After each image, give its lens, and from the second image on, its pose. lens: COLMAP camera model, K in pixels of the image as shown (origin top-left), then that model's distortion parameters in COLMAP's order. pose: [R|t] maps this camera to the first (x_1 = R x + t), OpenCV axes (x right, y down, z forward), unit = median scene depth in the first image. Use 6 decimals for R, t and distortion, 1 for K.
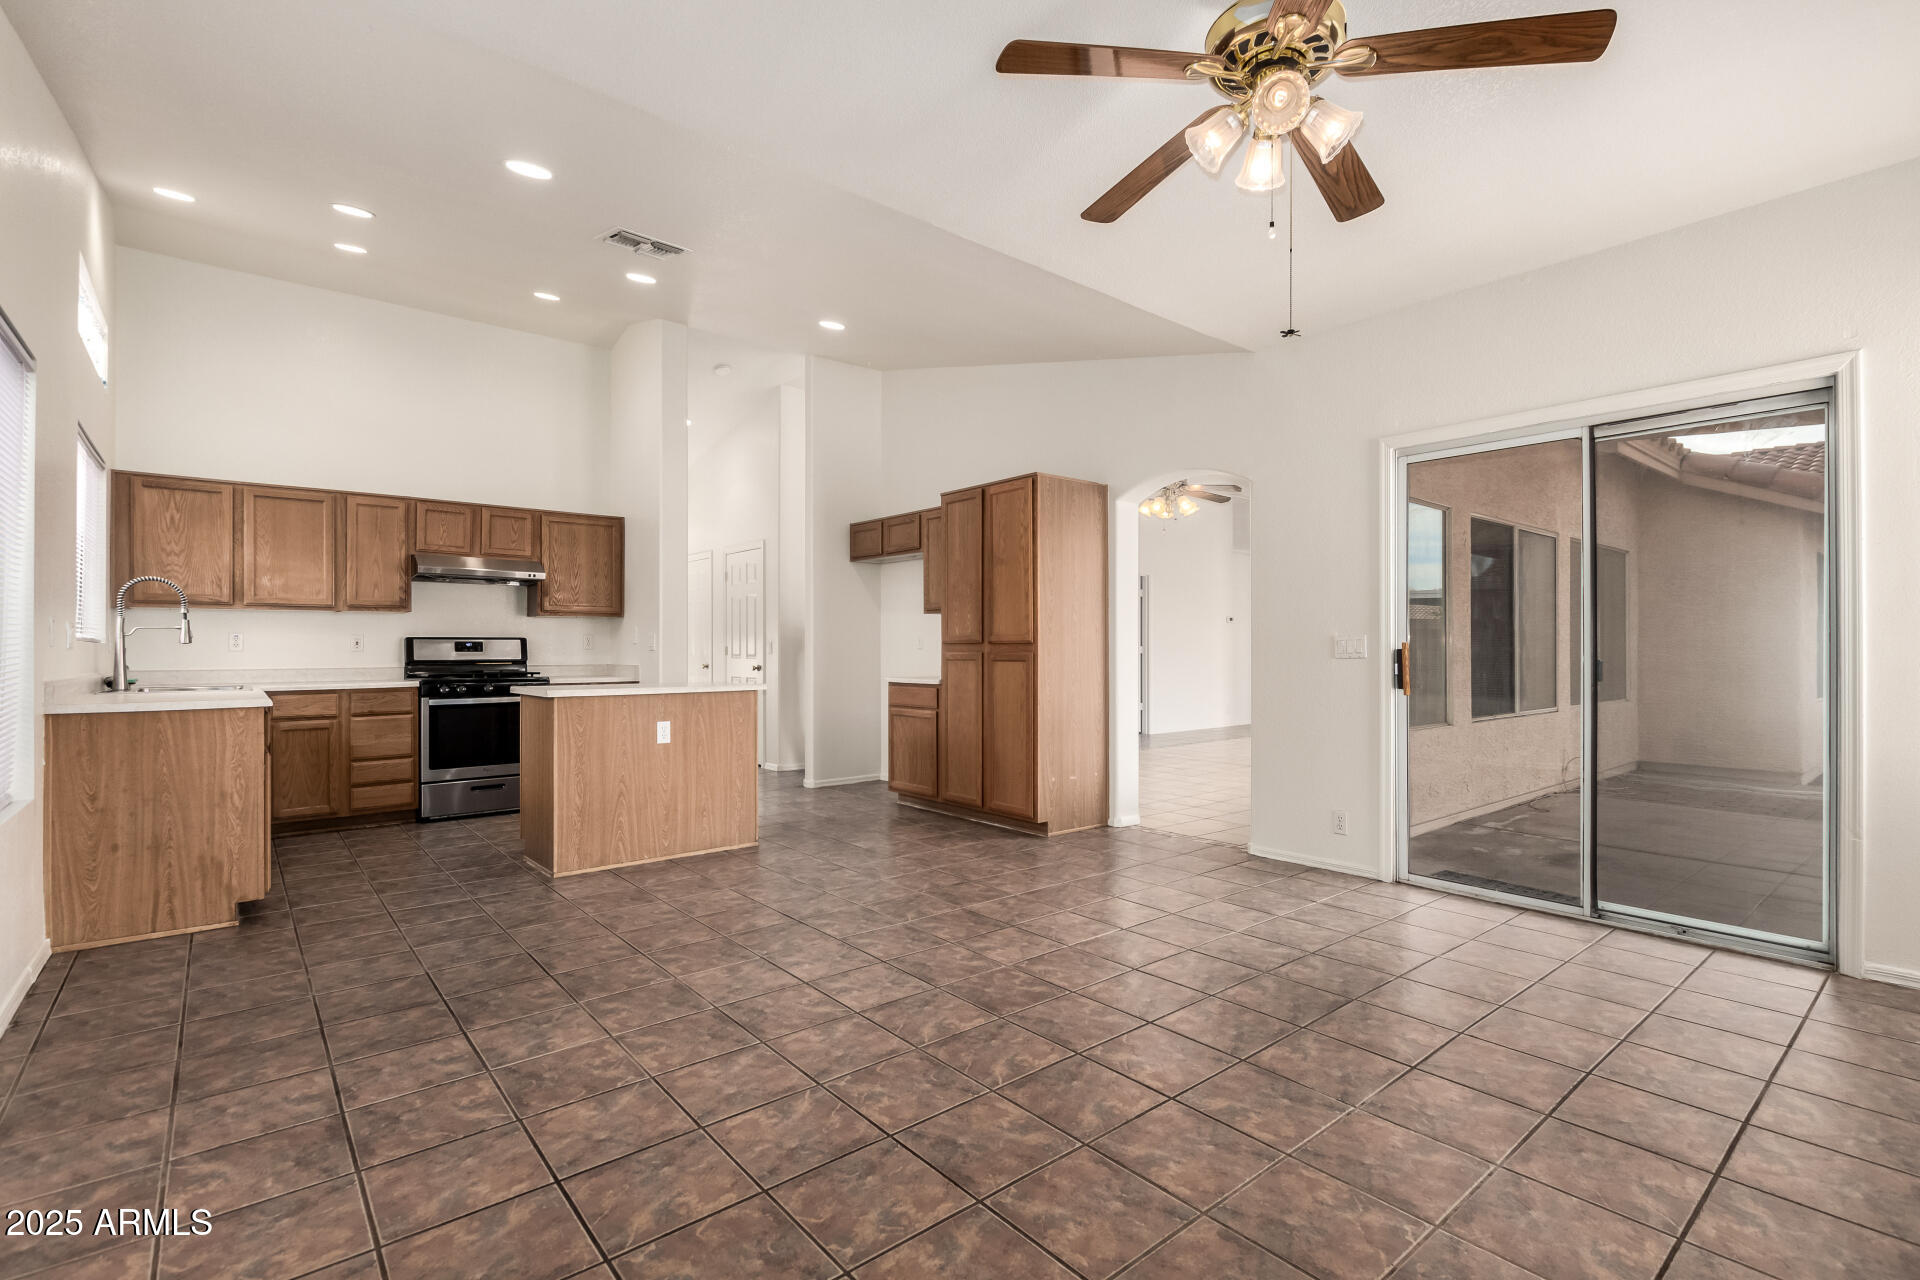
lens RADIAL K [[886.8, 0, 978.4], [0, 886.8, 654.3], [0, 0, 1]] dist [0.014718, -0.006990]
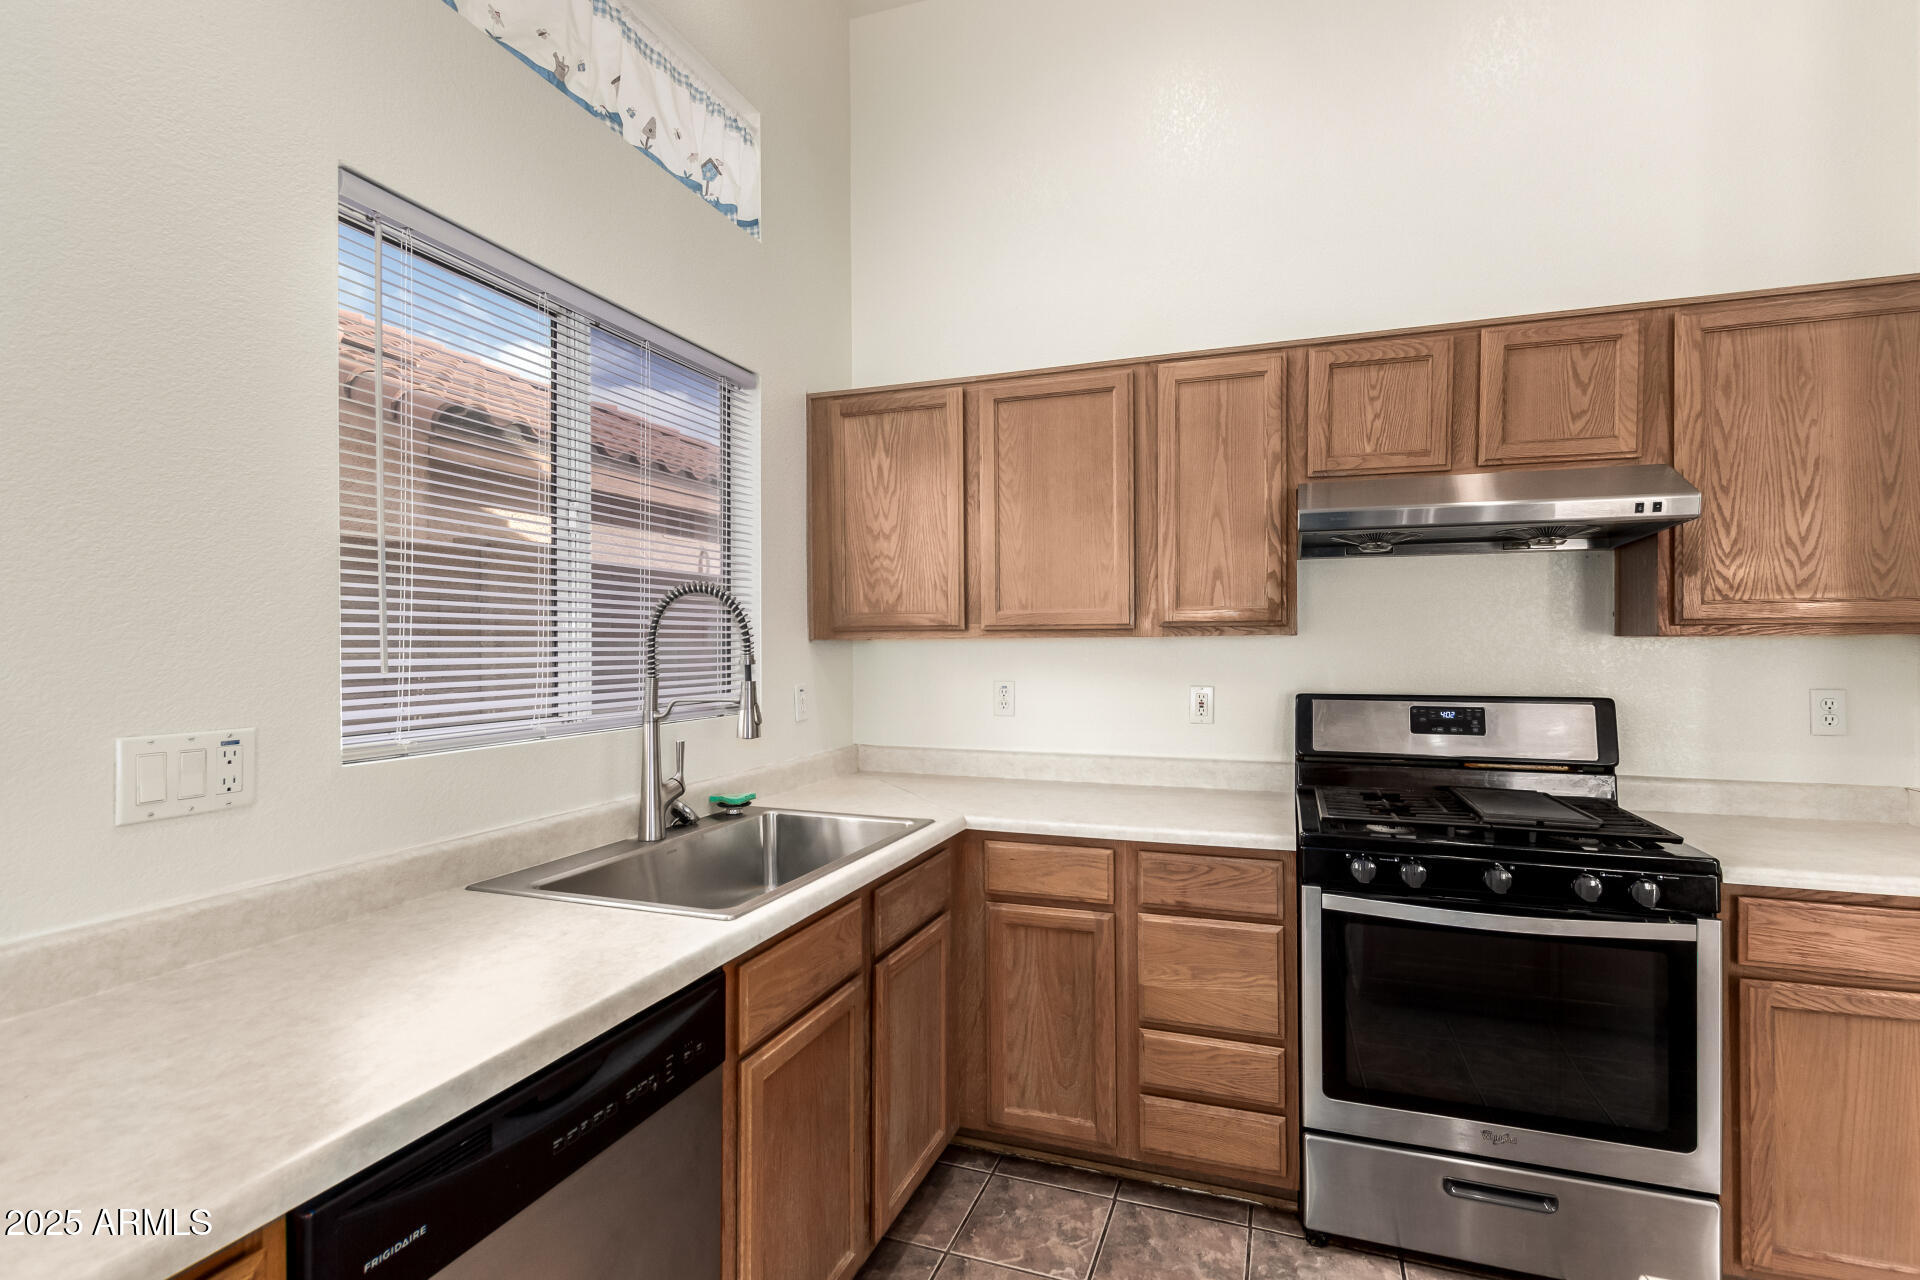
lens RADIAL K [[886.8, 0, 973.1], [0, 886.8, 645.0], [0, 0, 1]] dist [0.014718, -0.006990]
pose [[0.497473, 0.000219, -0.867480, -0.497734], [-0.000525, 1.000000, -0.000049, -0.058044], [0.867479, 0.000480, 0.497473, 0.920620]]
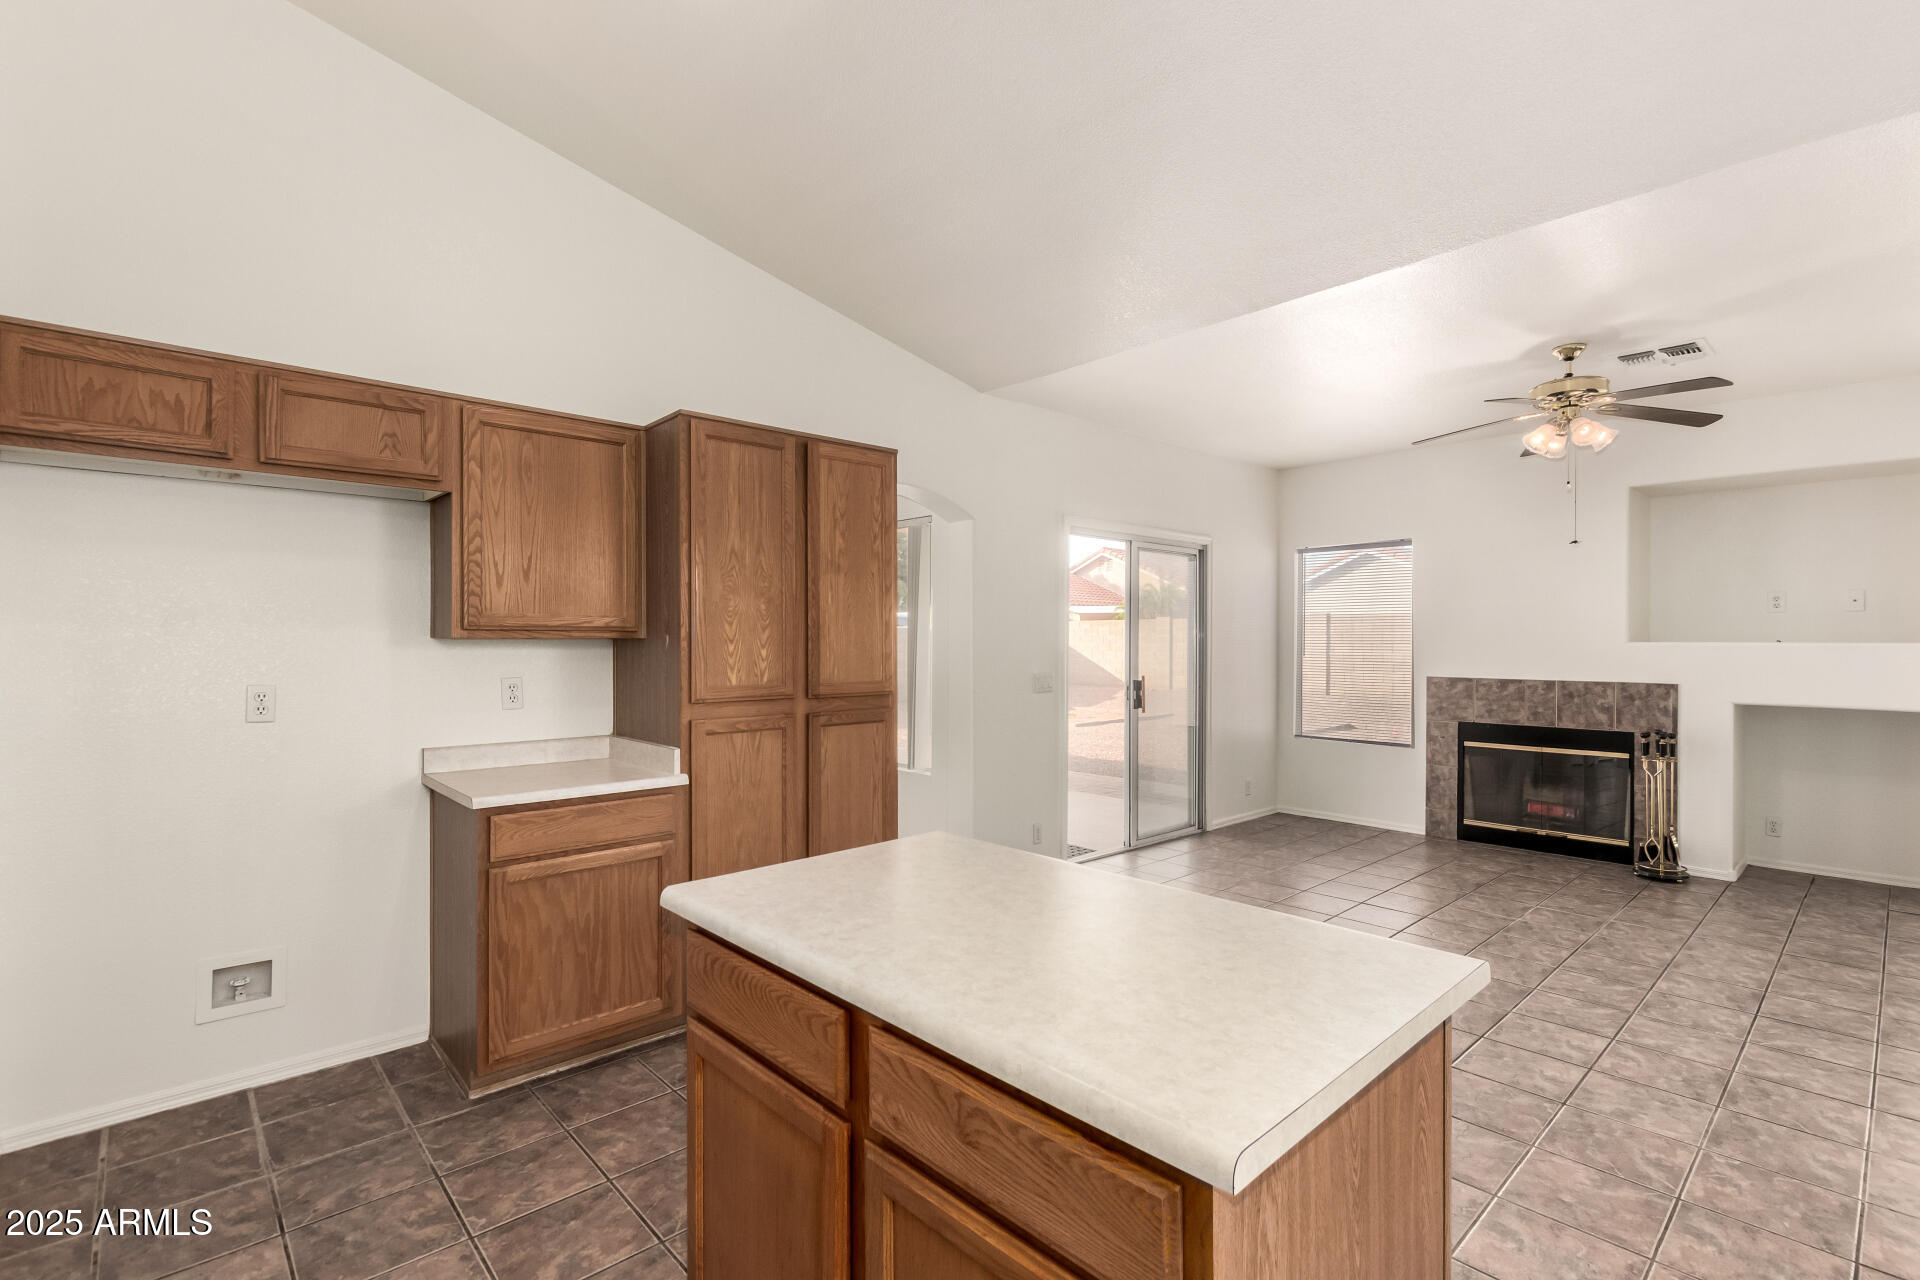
lens RADIAL K [[886.8, 0, 965.8], [0, 886.8, 646.7], [0, 0, 1]] dist [0.014718, -0.006990]
pose [[-0.050032, -0.004061, 0.998739, -0.744179], [0.007370, 0.999963, 0.004436, -0.060764], [-0.998720, 0.007583, -0.050000, 1.144231]]
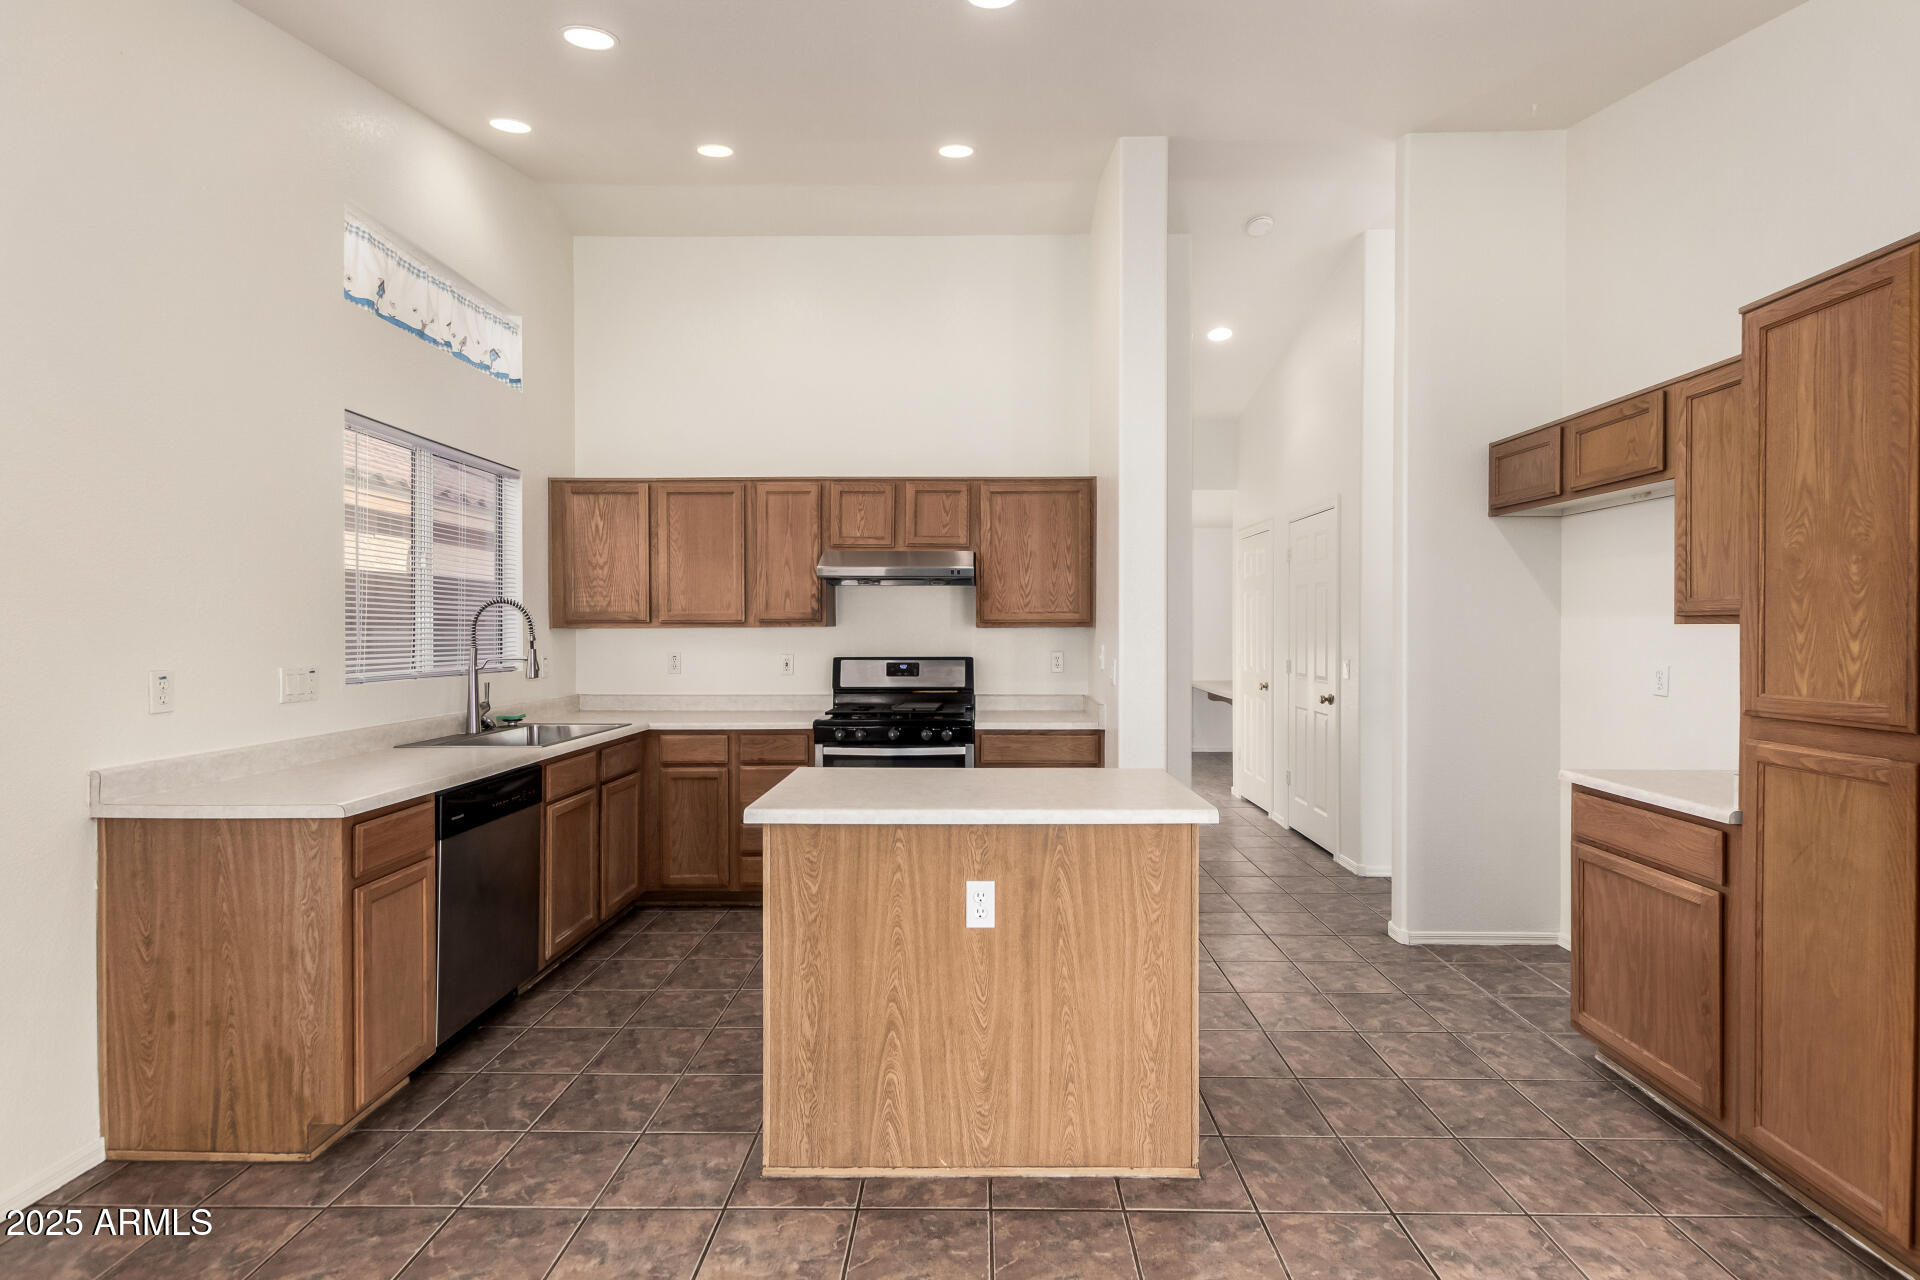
lens RADIAL K [[886.8, 0, 974.2], [0, 886.8, 631.8], [0, 0, 1]] dist [0.014718, -0.006990]
pose [[0.757712, 0.004107, -0.652576, -0.054007], [-0.005565, 0.999985, -0.000168, -0.058666], [0.652565, 0.003759, 0.757723, 0.674544]]
